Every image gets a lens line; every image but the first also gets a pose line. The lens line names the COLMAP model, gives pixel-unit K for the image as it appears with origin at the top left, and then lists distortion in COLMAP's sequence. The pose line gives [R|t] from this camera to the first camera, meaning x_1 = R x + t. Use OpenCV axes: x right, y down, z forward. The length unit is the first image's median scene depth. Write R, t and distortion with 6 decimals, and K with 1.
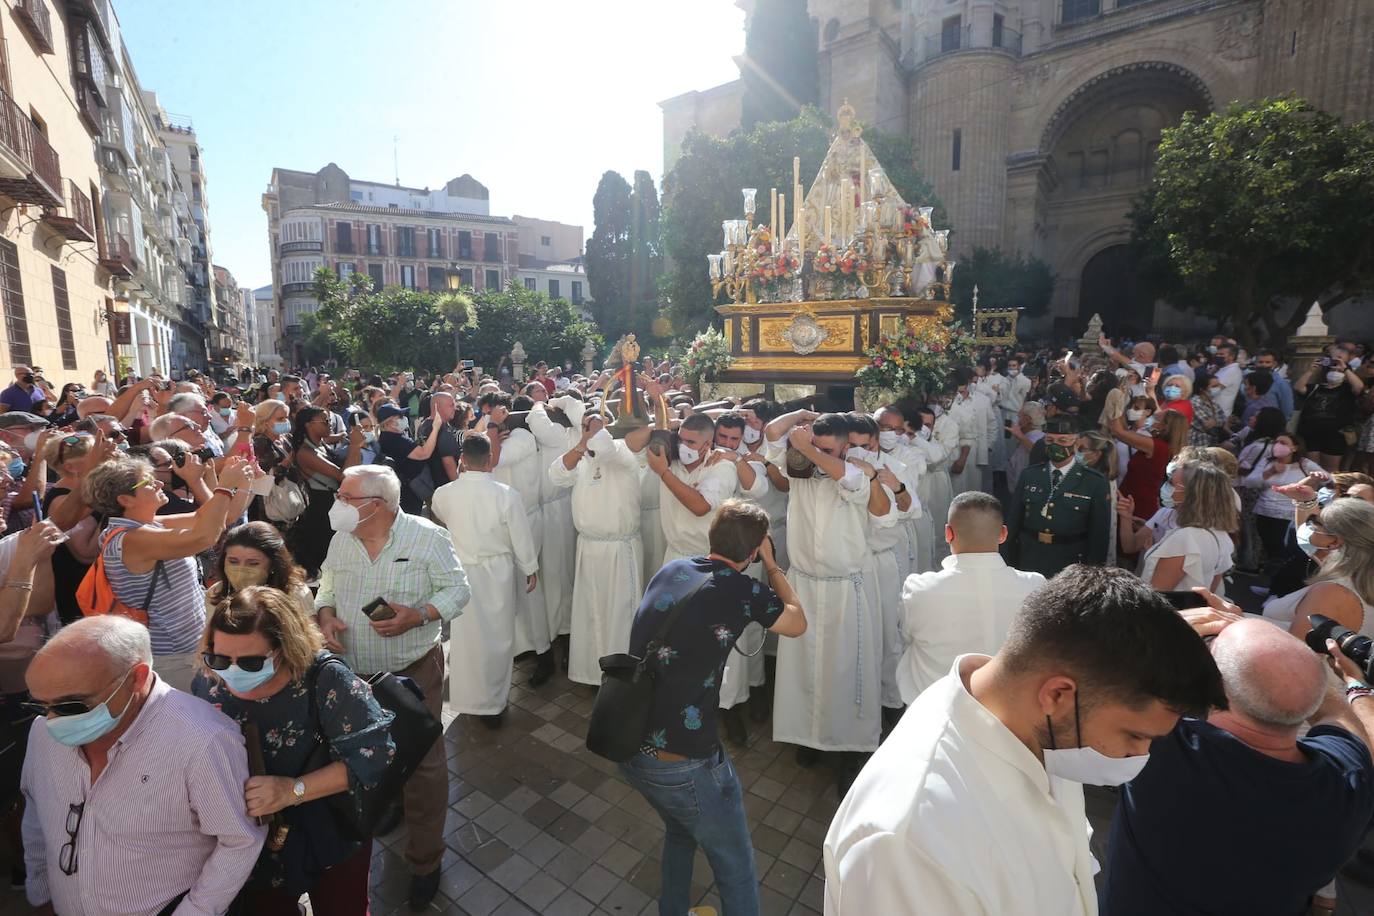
lens RADIAL K [[615.2, 0, 687.6], [0, 615.2, 454.1], [0, 0, 1]] dist [-0.043577, 0.011693]
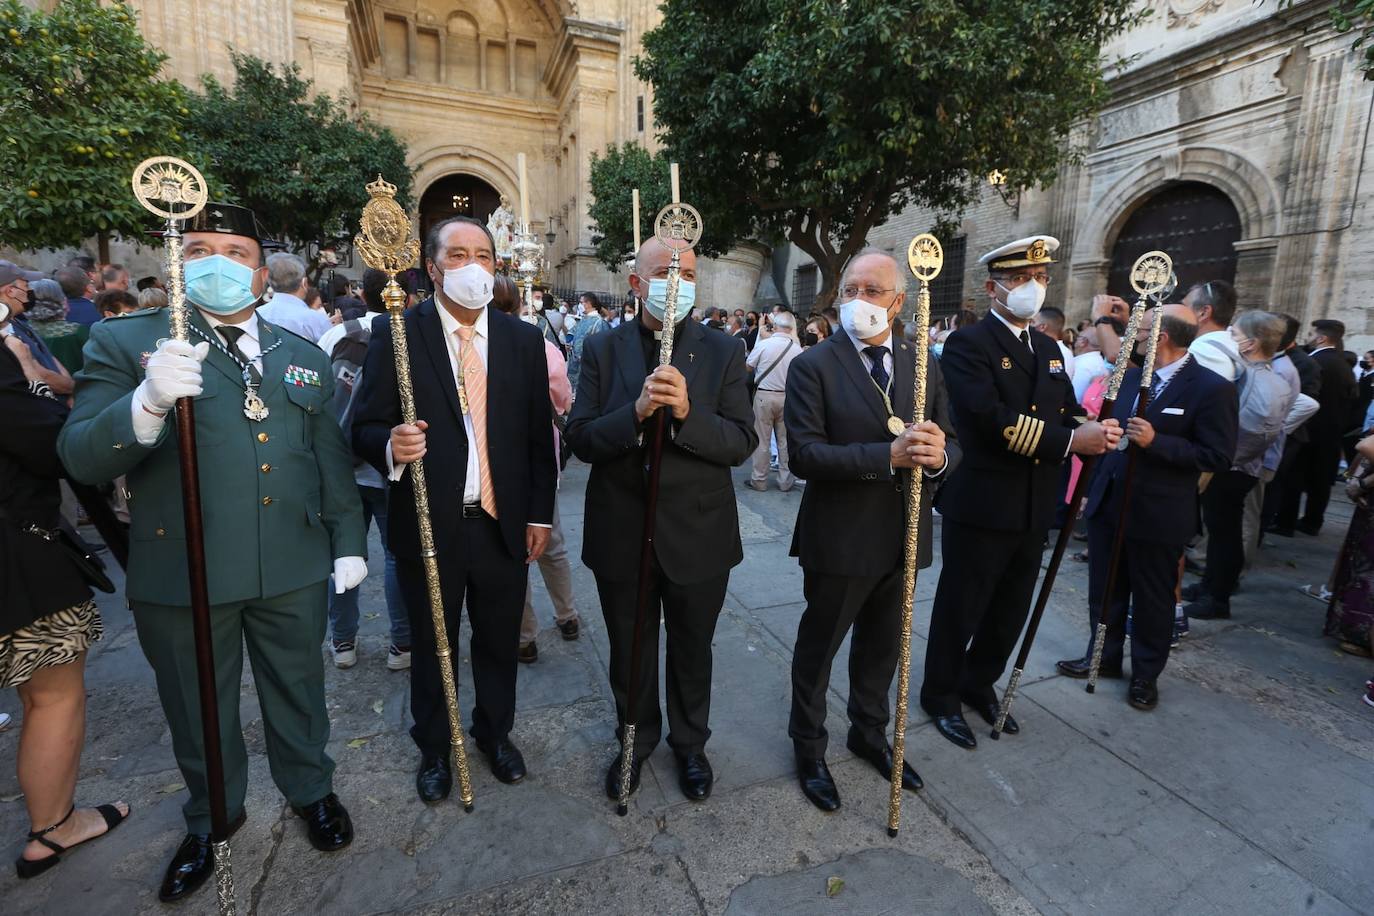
lens RADIAL K [[615.2, 0, 687.6], [0, 615.2, 454.1], [0, 0, 1]] dist [-0.043577, 0.011693]
pose [[0.504263, -0.126907, 0.854174, 0.199117], [0.092019, 0.991407, 0.092973, -0.062890], [-0.858634, 0.031717, 0.511608, 0.432785]]
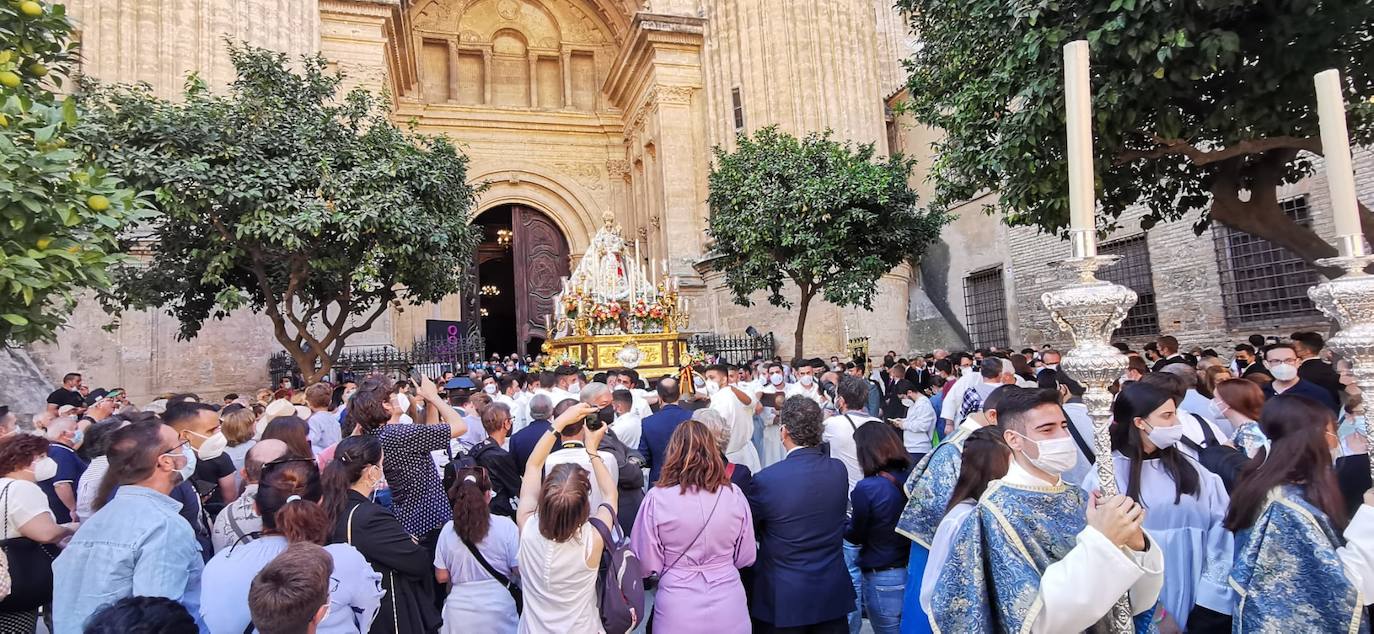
lens RADIAL K [[707.4, 0, 682.4], [0, 707.4, 314.9], [0, 0, 1]] dist [-0.057008, 0.053854]
pose [[0.566770, 0.048786, 0.822430, 0.264560], [0.172078, 0.969219, -0.176080, -0.099934], [-0.805705, 0.241318, 0.540929, 0.551910]]
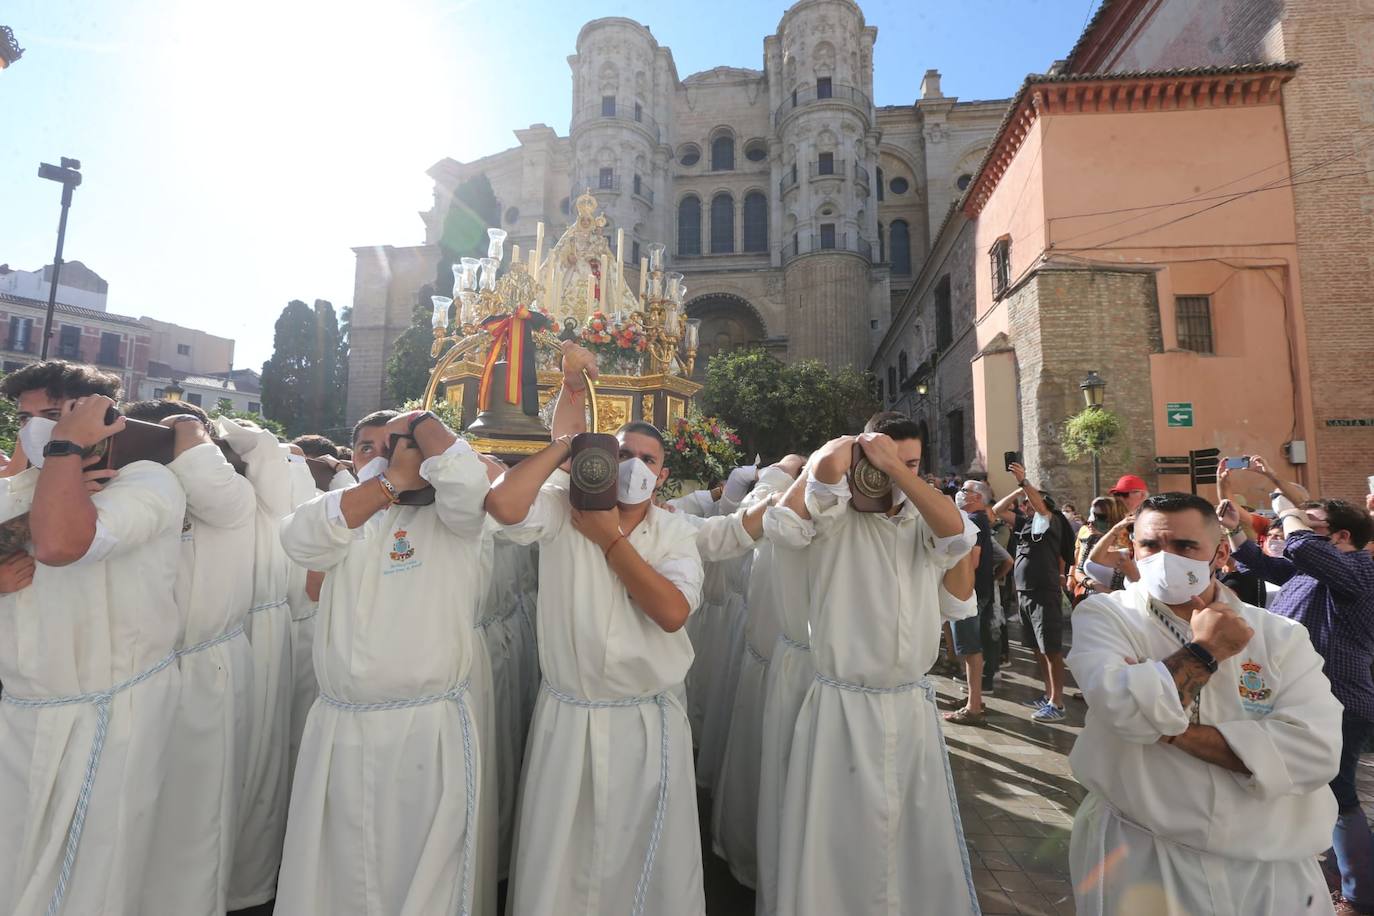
lens RADIAL K [[615.2, 0, 687.6], [0, 615.2, 454.1], [0, 0, 1]] dist [-0.043577, 0.011693]
pose [[0.866164, 0.055292, 0.496692, -0.049606], [0.054596, 0.977444, -0.204016, 0.035803], [-0.496769, 0.203829, 0.843608, -0.143277]]
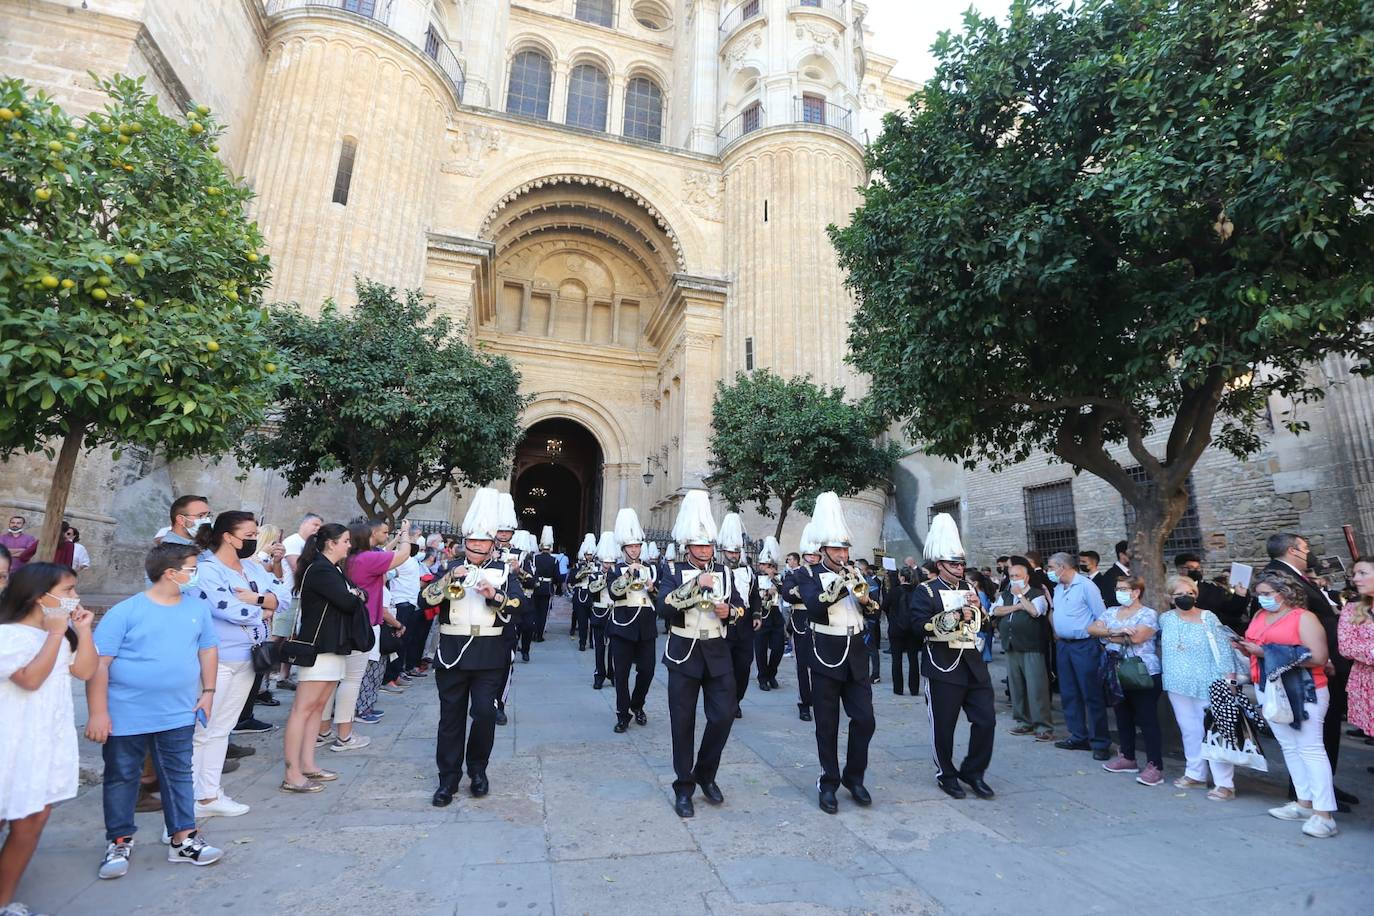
lens RADIAL K [[622.8, 0, 685.4], [0, 622.8, 456.3], [0, 0, 1]] dist [-0.081832, 0.039749]
pose [[0.590285, 0.193495, 0.783660, 0.251710], [0.082406, 0.951326, -0.296965, -0.081436], [-0.802977, 0.239872, 0.545609, 0.523309]]
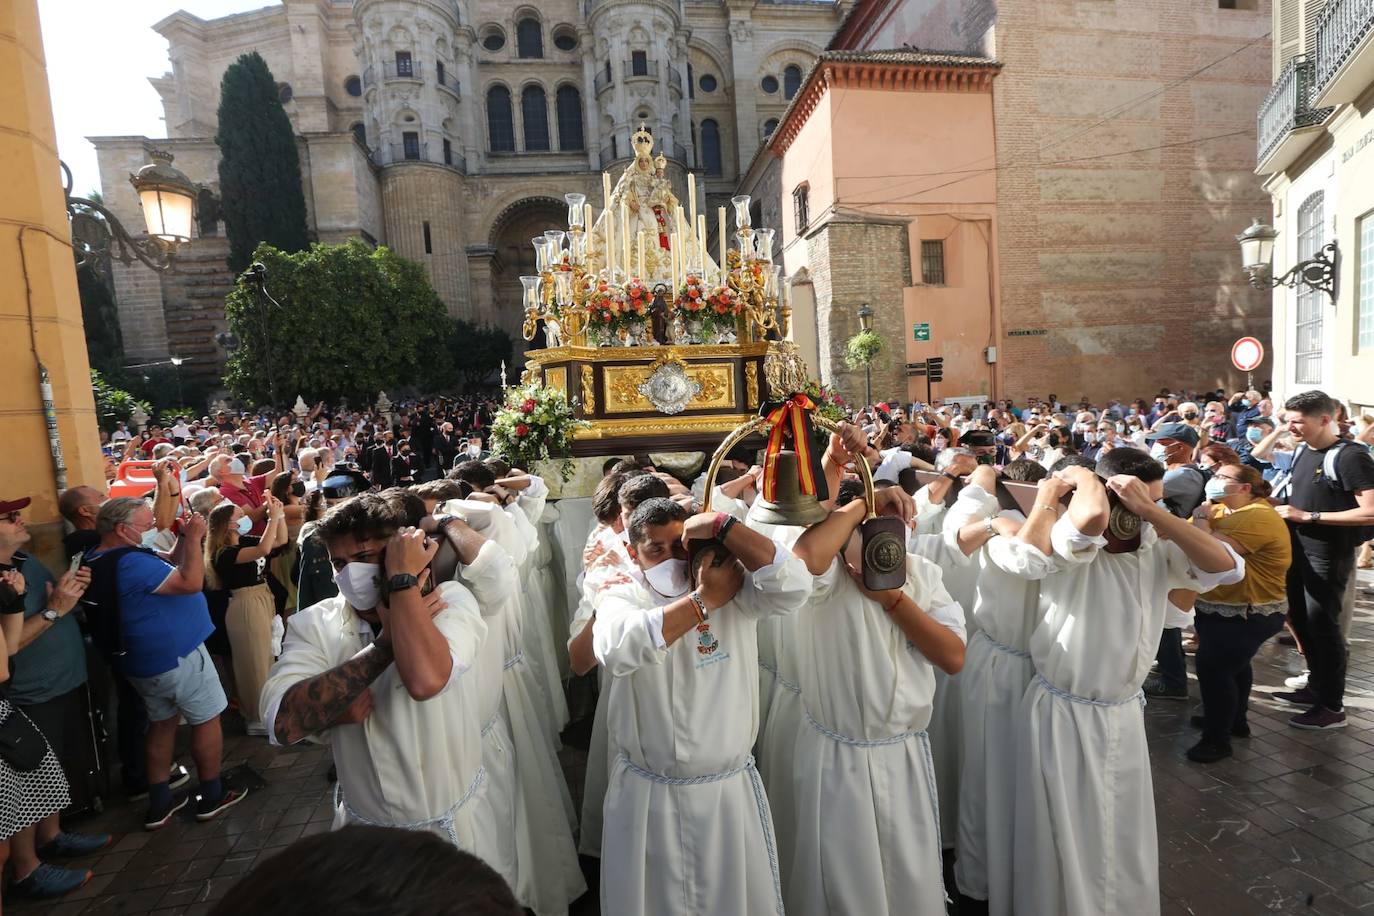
lens RADIAL K [[618.9, 0, 686.1], [0, 618.9, 452.4], [0, 0, 1]] dist [-0.044240, 0.013029]
pose [[0.689757, -0.106494, 0.716166, -0.133738], [0.159201, 0.987225, -0.006530, 0.026889], [-0.706321, 0.118519, 0.697899, -0.199861]]
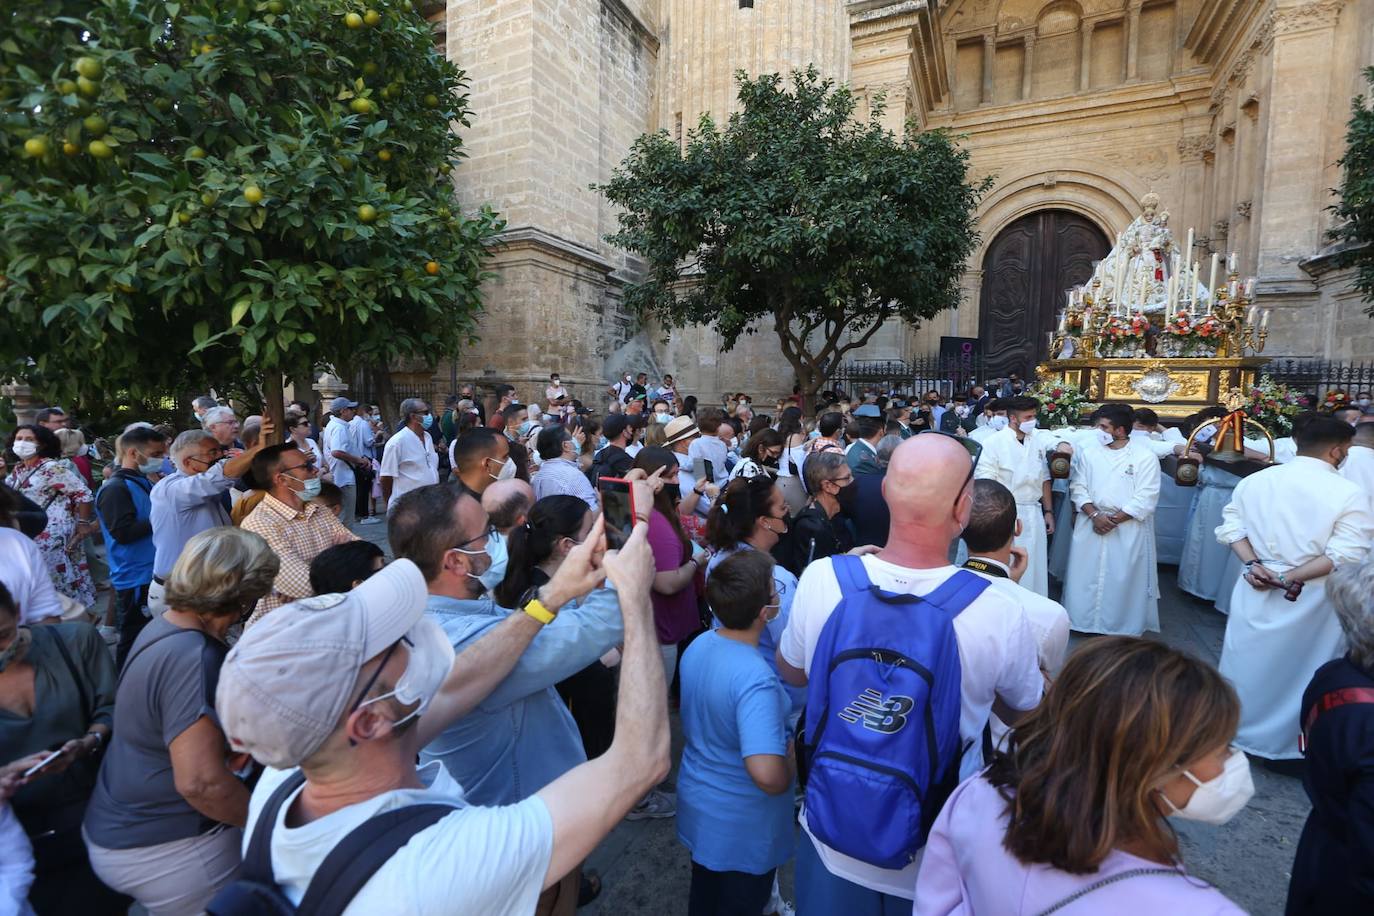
lens RADIAL K [[618.9, 0, 686.1], [0, 618.9, 452.4], [0, 0, 1]] dist [-0.044240, 0.013029]
pose [[0.980338, 0.008046, 0.197162, 0.309807], [0.003087, 0.998421, -0.056092, -0.107570], [-0.197302, 0.055598, 0.978765, 0.574470]]
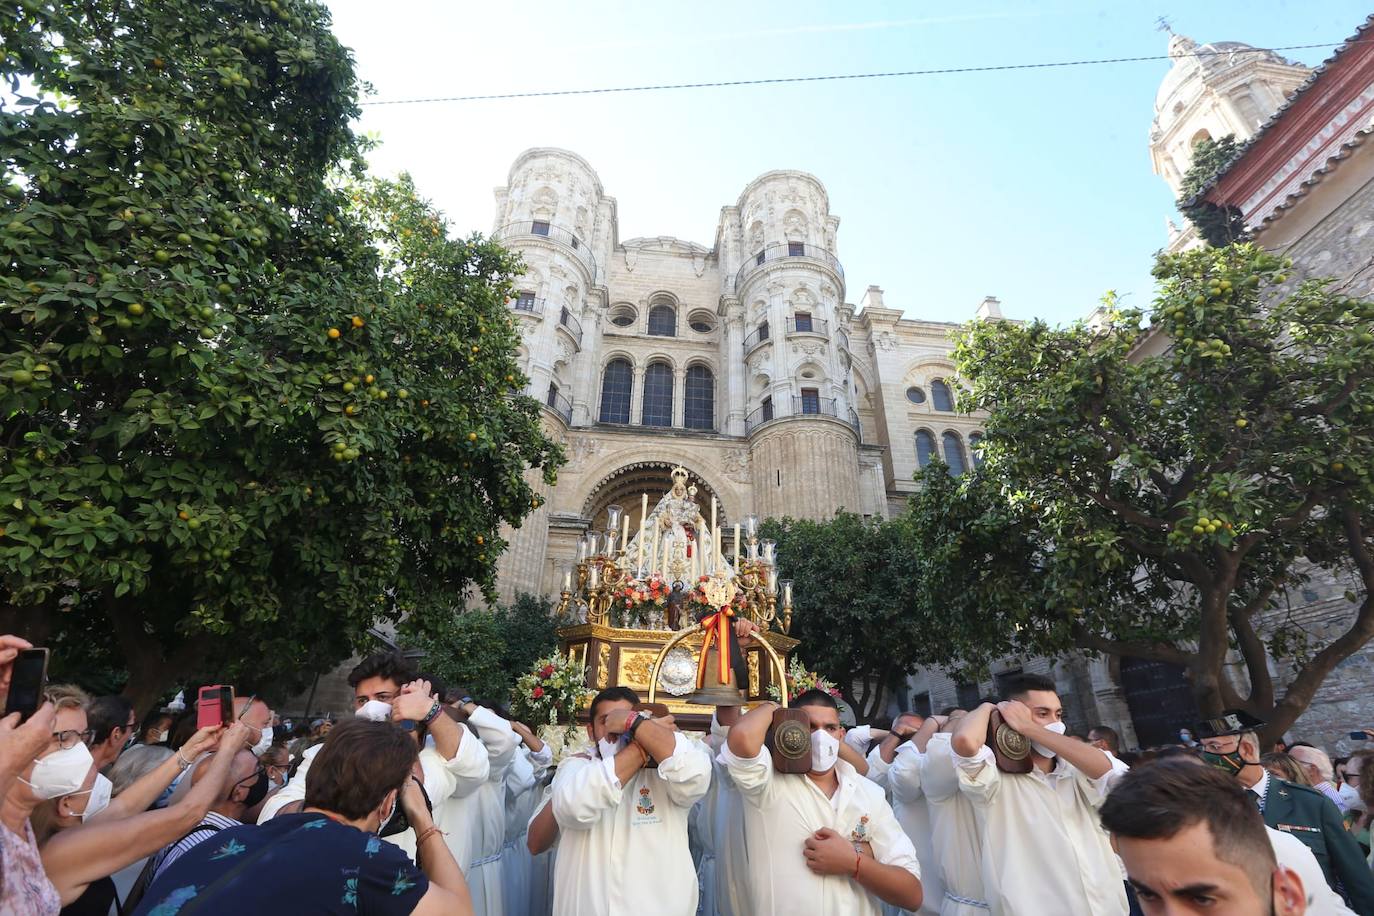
lens RADIAL K [[622.8, 0, 685.4], [0, 622.8, 456.3], [0, 0, 1]] dist [-0.081832, 0.039749]
pose [[0.728422, 0.336881, 0.596584, 0.095326], [0.066119, 0.832132, -0.550622, -0.040881], [-0.681931, 0.440531, 0.583869, 0.283026]]
